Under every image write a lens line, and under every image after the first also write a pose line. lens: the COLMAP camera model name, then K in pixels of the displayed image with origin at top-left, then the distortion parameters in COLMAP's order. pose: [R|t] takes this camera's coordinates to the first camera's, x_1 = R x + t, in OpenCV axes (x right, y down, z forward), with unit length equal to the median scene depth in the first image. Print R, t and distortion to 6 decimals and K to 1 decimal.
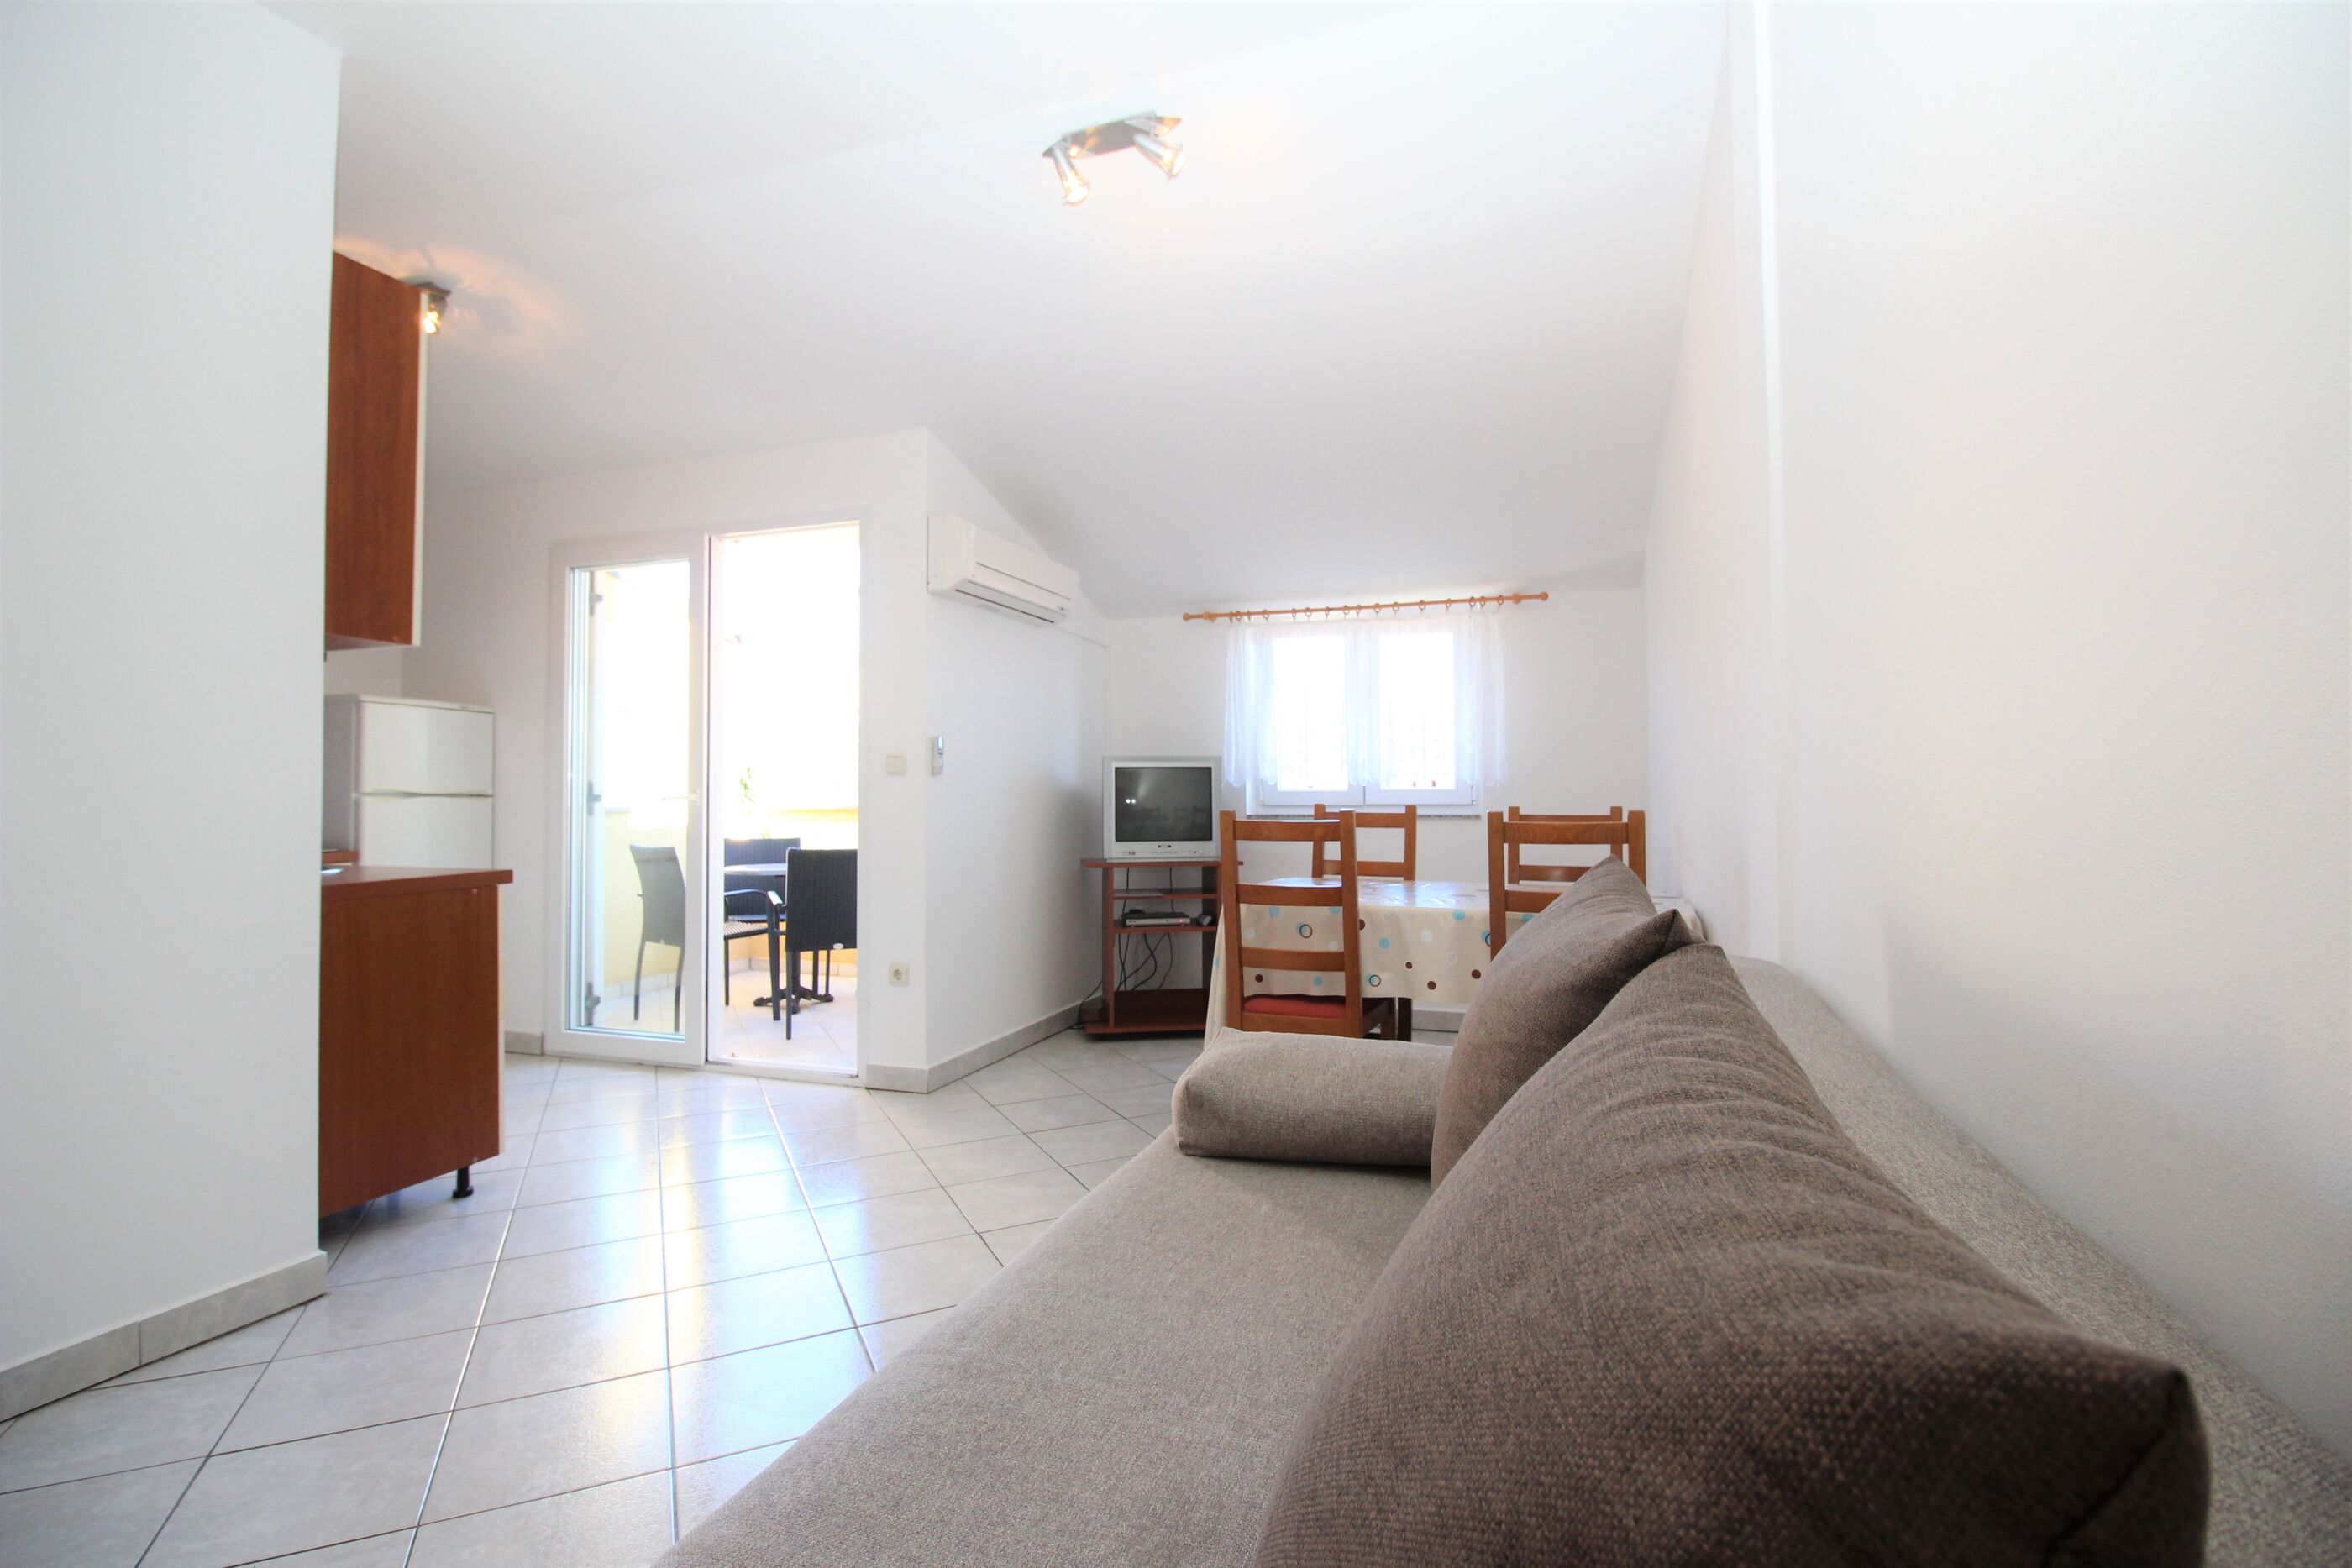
lens RADIAL K [[1078.0, 0, 1184.4], [0, 1078.0, 777.7], [0, 0, 1]] dist [-0.015689, -0.000232]
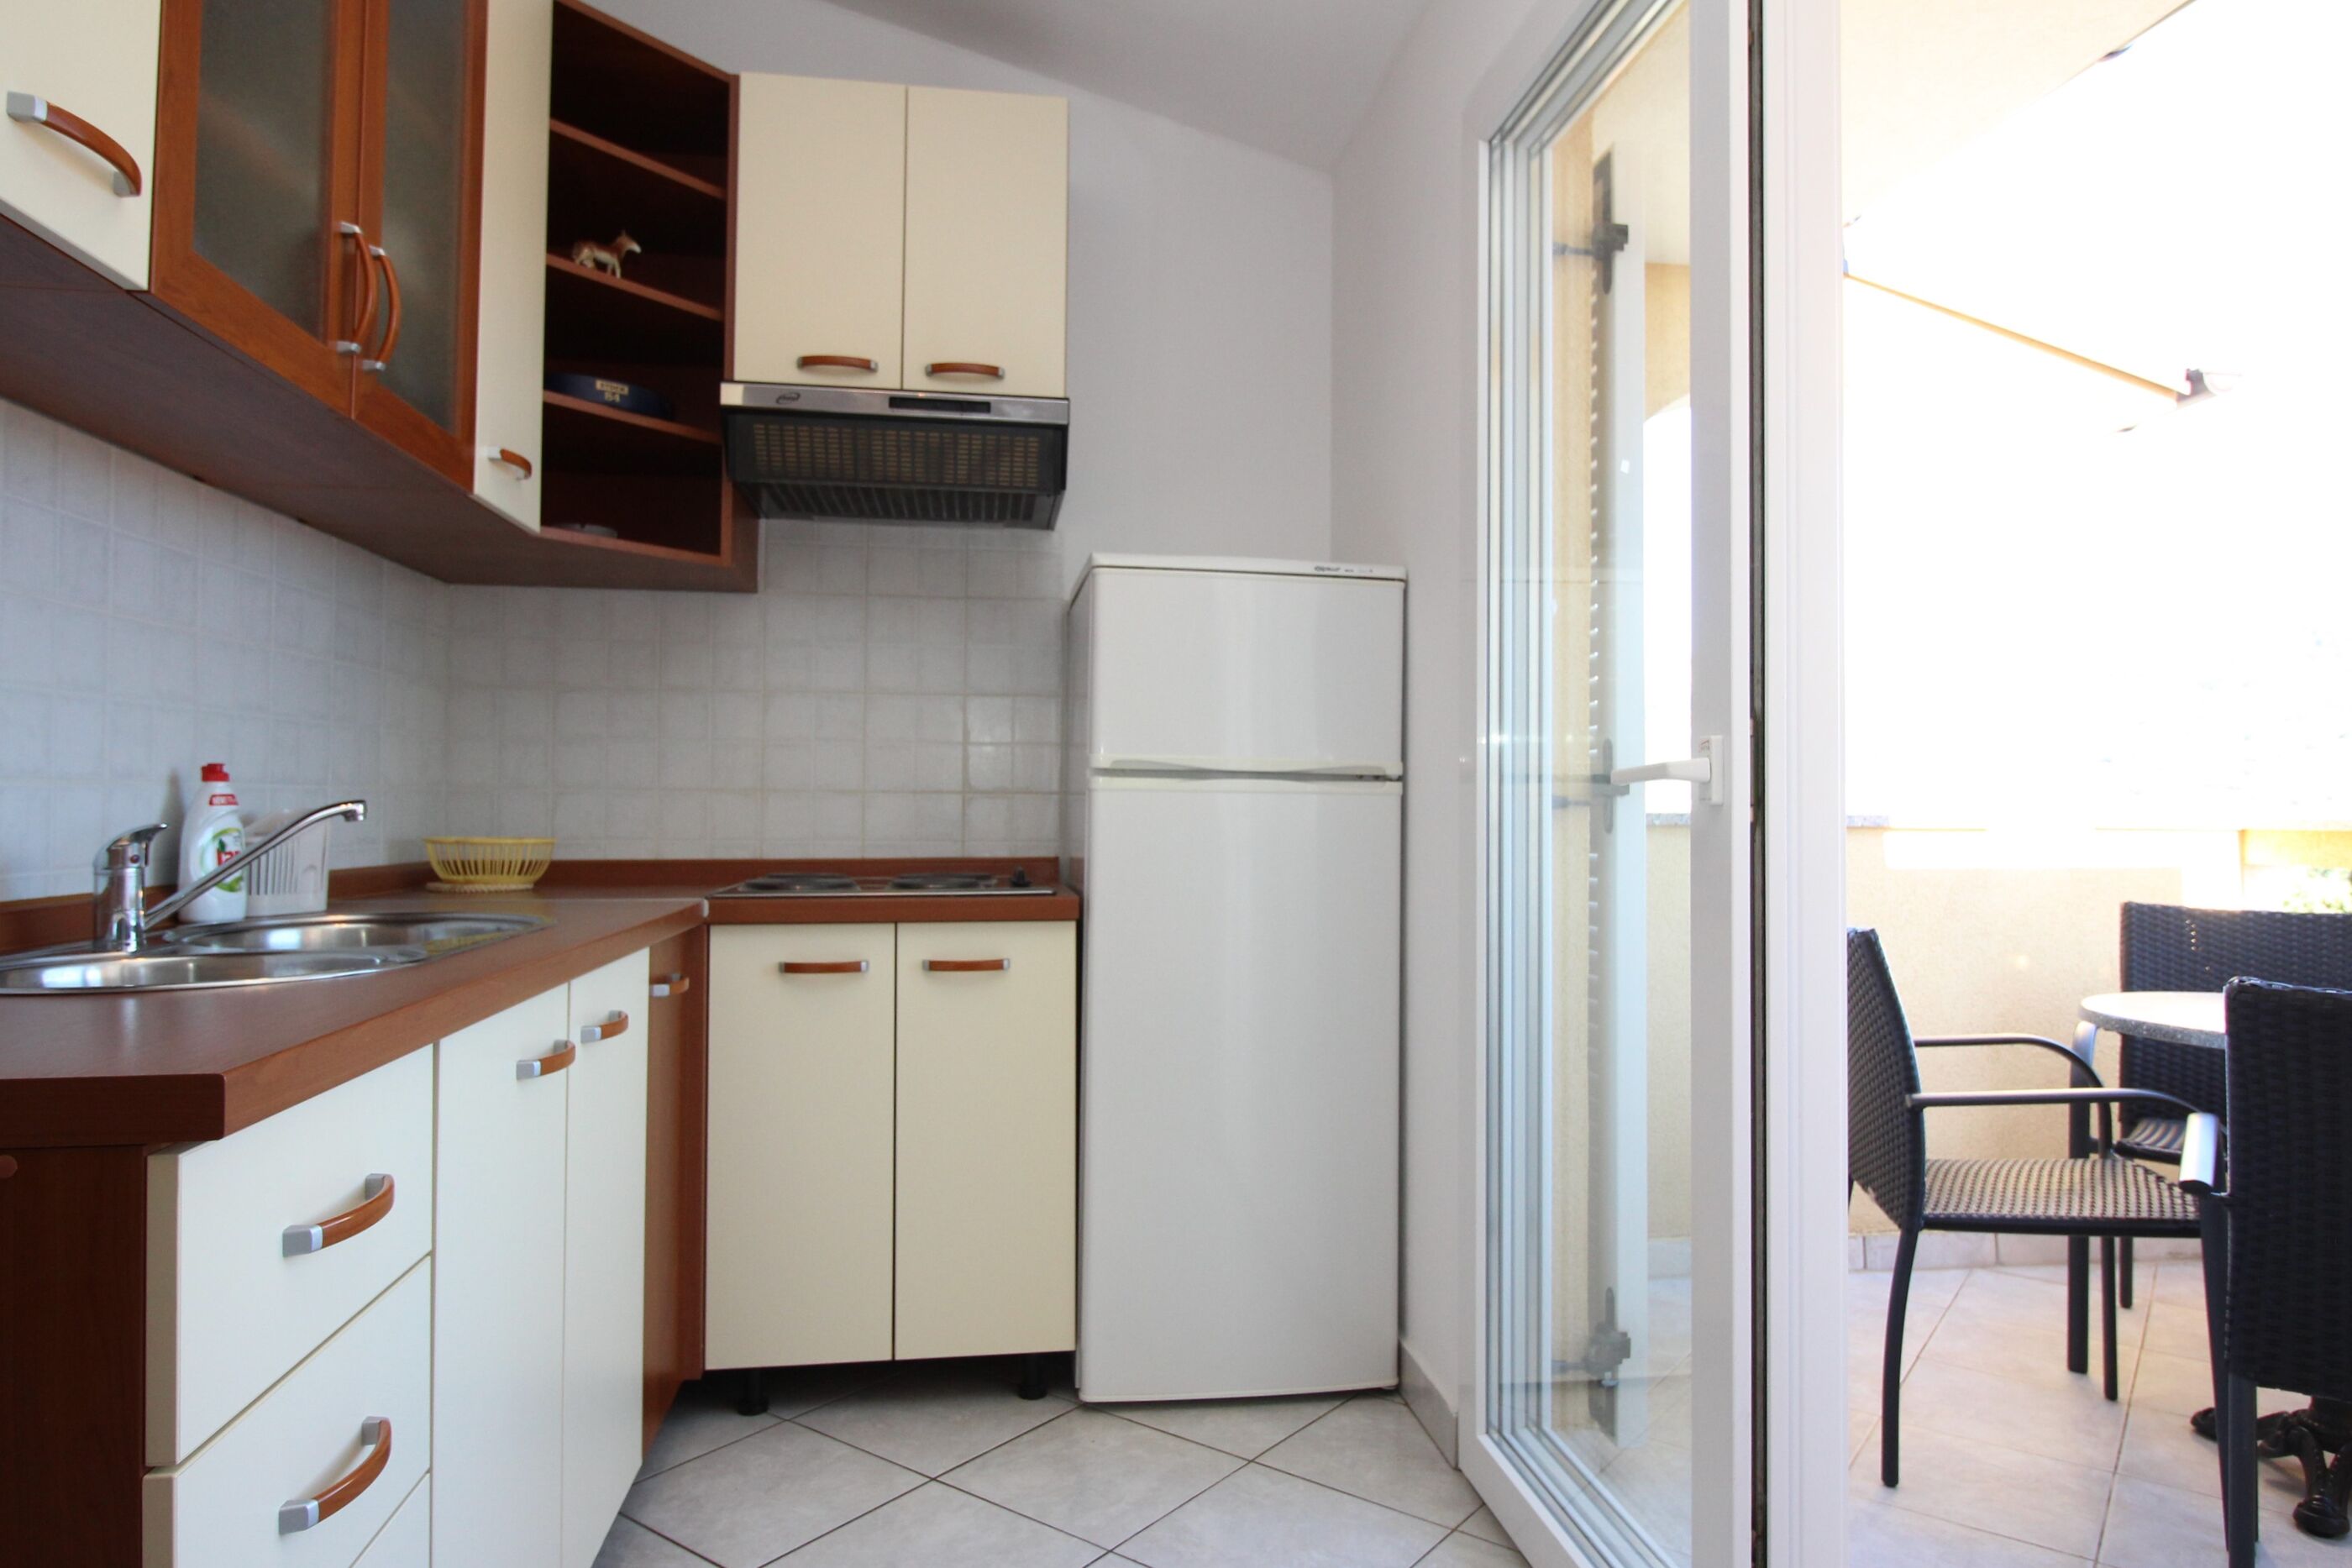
lens RADIAL K [[1422.9, 0, 1174.2], [0, 1422.9, 767.4], [0, 0, 1]] dist [-0.001352, -0.003831]
pose [[0.445604, -0.017455, -0.895060, -0.185657], [0.006821, 0.999847, -0.016103, 0.020270], [0.895204, 0.001070, 0.445654, 0.656841]]
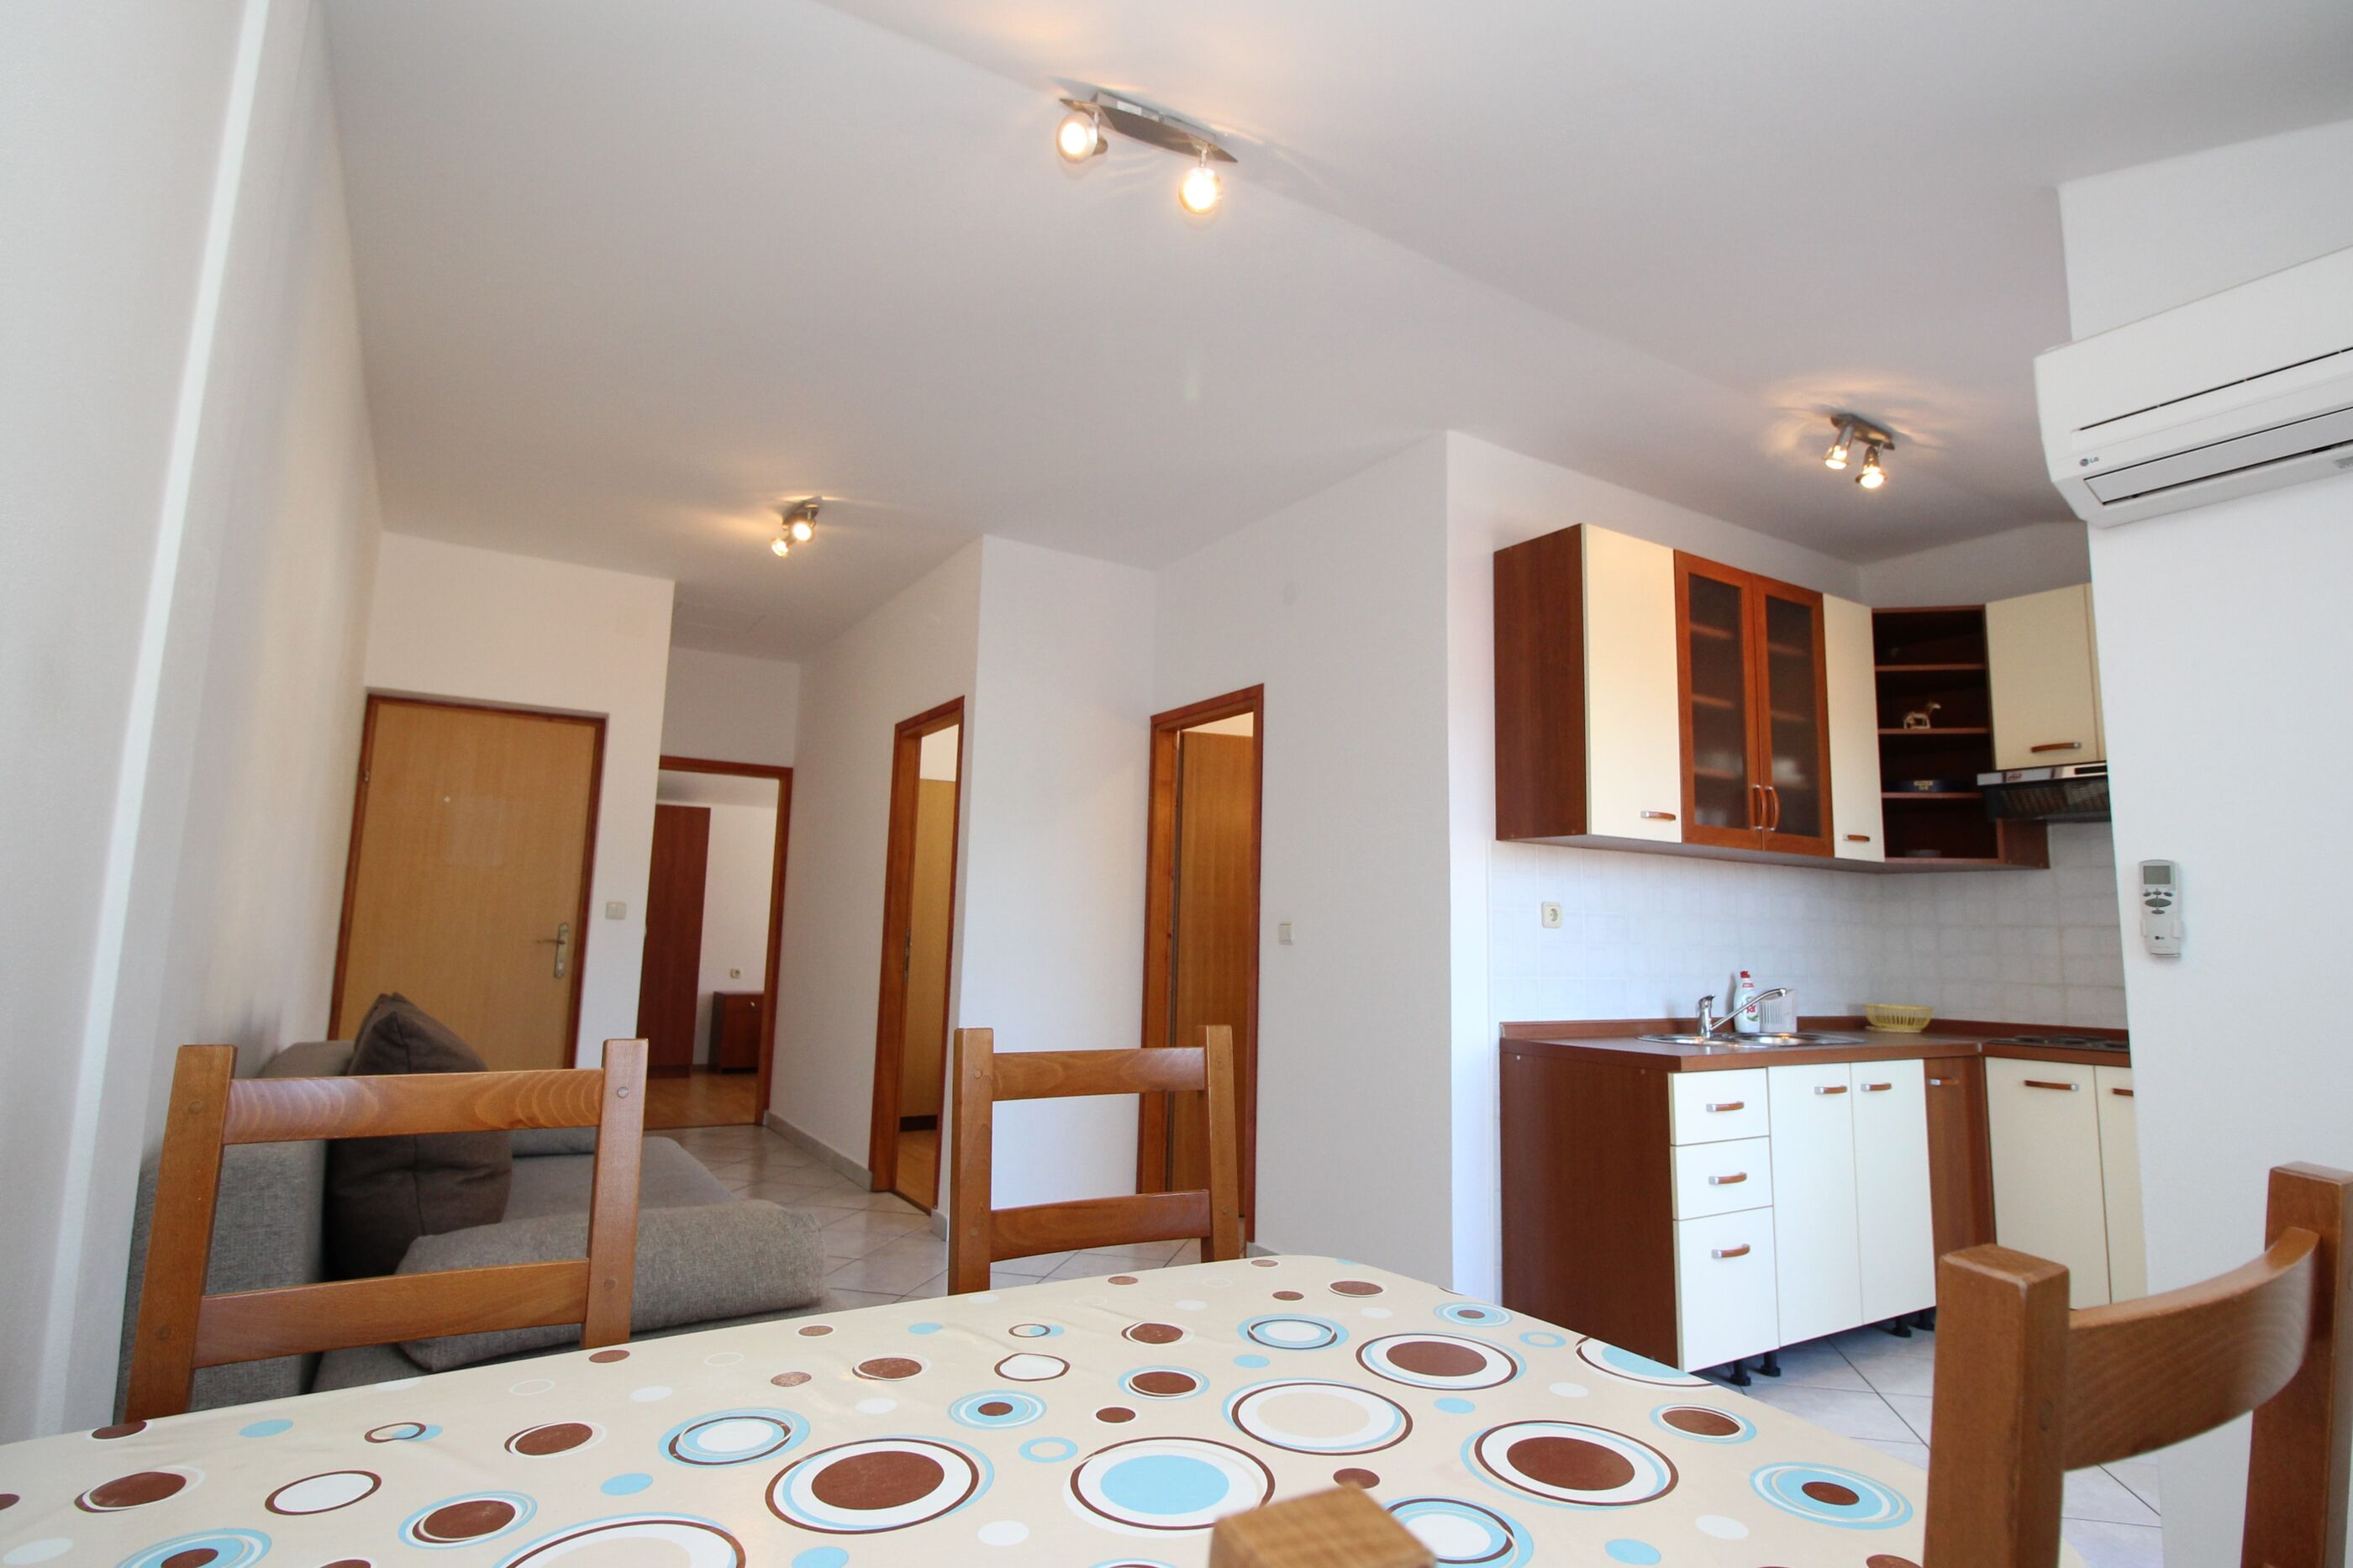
lens RADIAL K [[1153.7, 0, 1176.5], [0, 1153.7, 784.0], [0, 0, 1]] dist [0.000818, -0.020855]
pose [[-0.655675, -0.116354, -0.746024, 0.261708], [-0.011568, 0.989487, -0.144158, 0.001700], [0.754954, -0.085891, -0.650128, 0.840879]]
